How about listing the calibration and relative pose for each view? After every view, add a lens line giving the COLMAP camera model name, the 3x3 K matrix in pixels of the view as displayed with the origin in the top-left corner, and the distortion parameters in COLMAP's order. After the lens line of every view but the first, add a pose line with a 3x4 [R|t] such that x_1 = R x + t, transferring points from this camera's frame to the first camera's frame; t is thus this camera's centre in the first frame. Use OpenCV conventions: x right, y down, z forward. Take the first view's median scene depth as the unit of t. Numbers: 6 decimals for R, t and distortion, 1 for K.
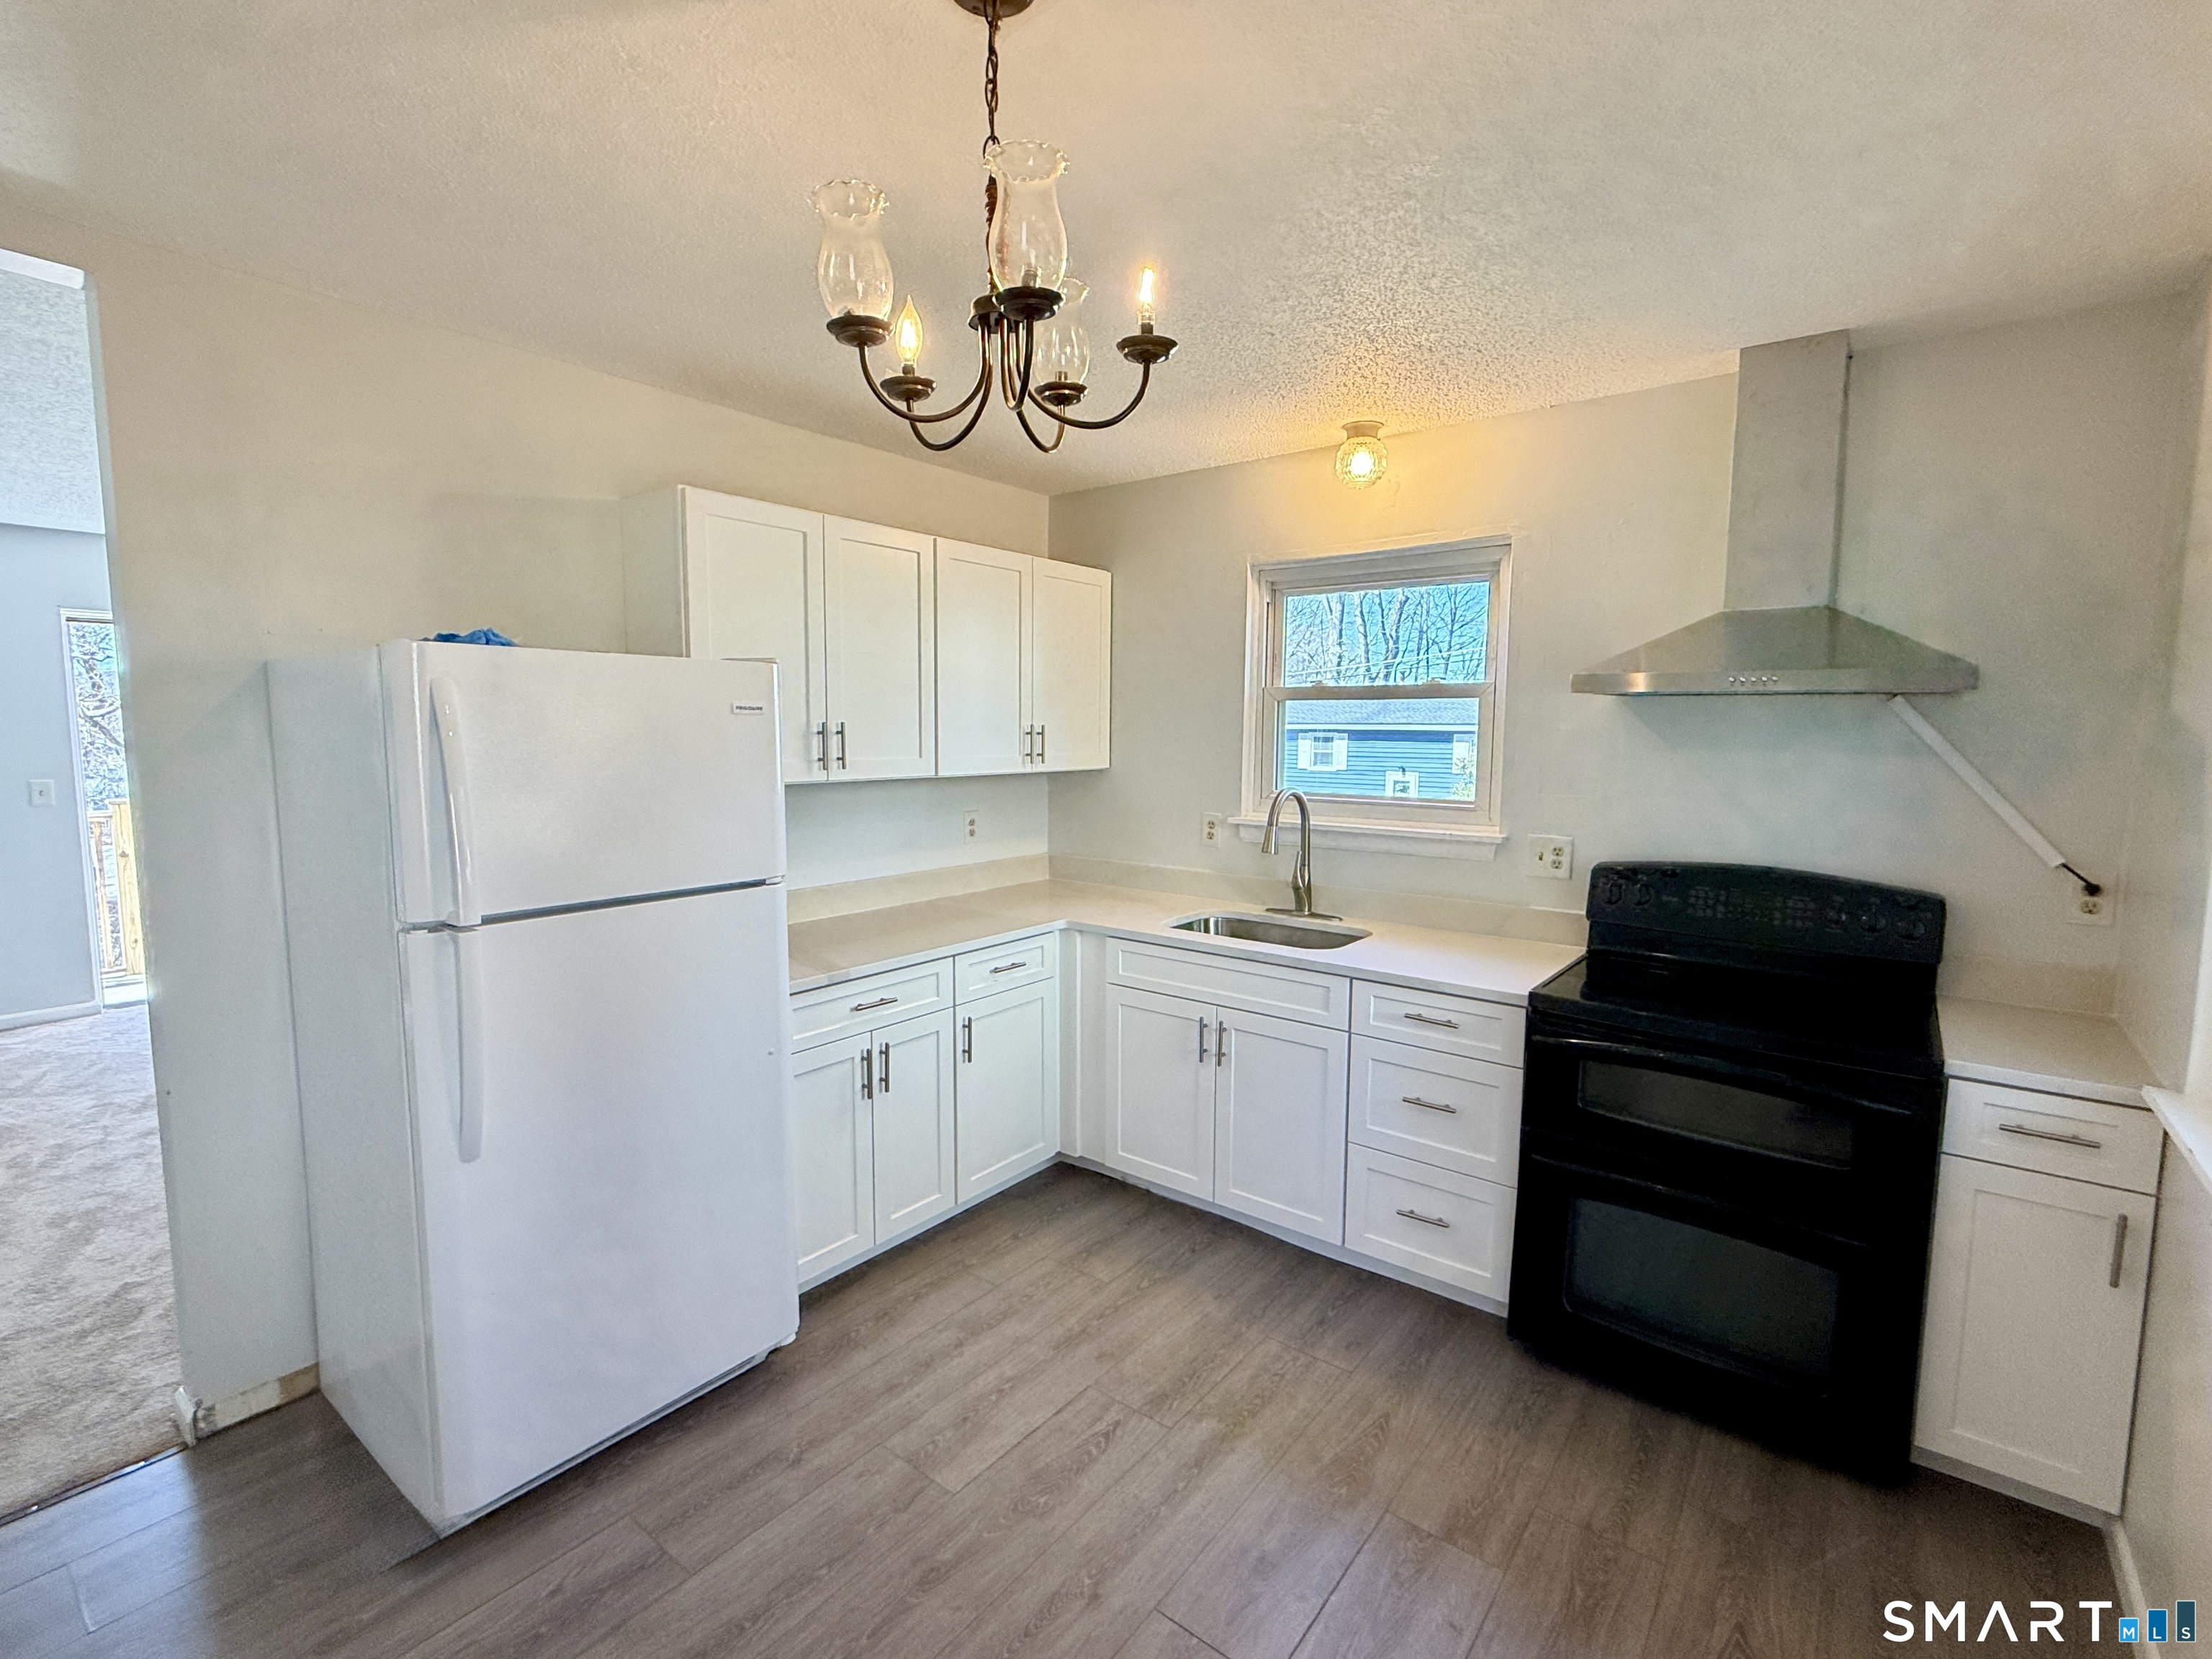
lens RADIAL K [[1007.0, 0, 1106.0], [0, 1007.0, 829.5], [0, 0, 1]] dist [-0.001677, -0.000230]
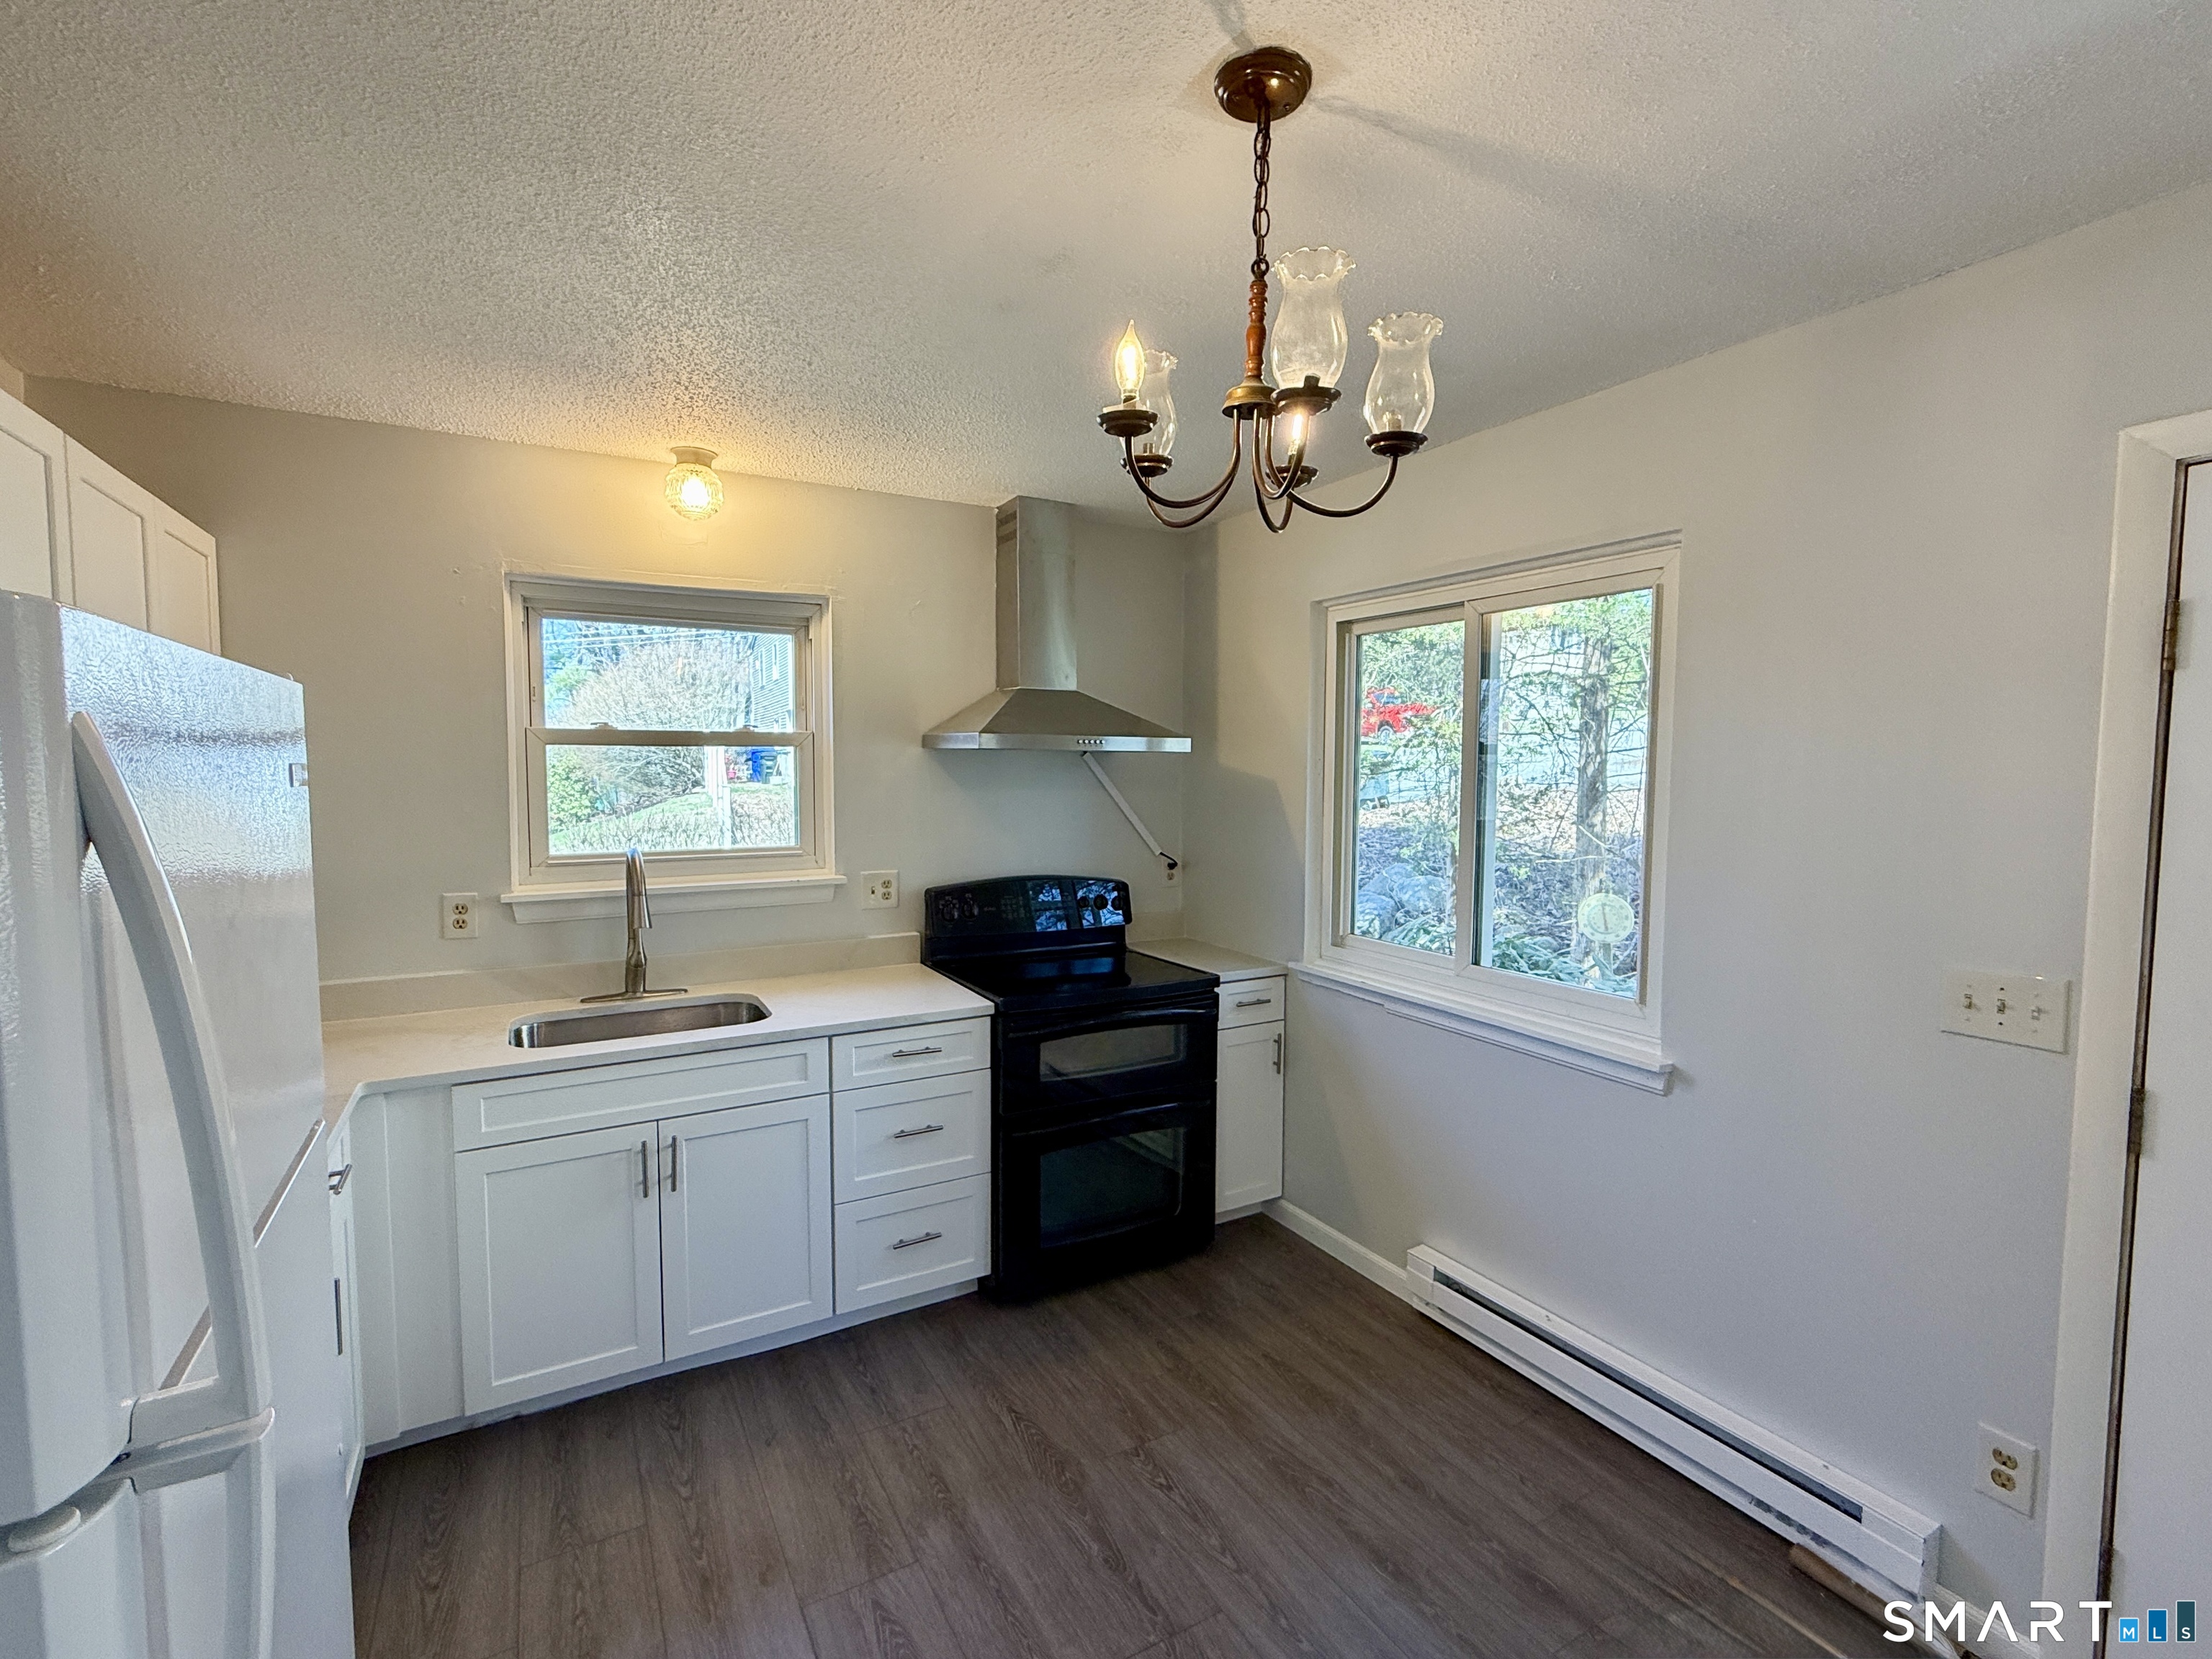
lens RADIAL K [[1007.0, 0, 1106.0], [0, 1007.0, 829.5], [0, 0, 1]] dist [-0.001677, -0.000230]
pose [[0.379163, -0.068163, 0.922816, -0.552885], [0.094523, 0.994919, 0.034652, -0.061432], [-0.920490, 0.074089, 0.383679, 0.374946]]
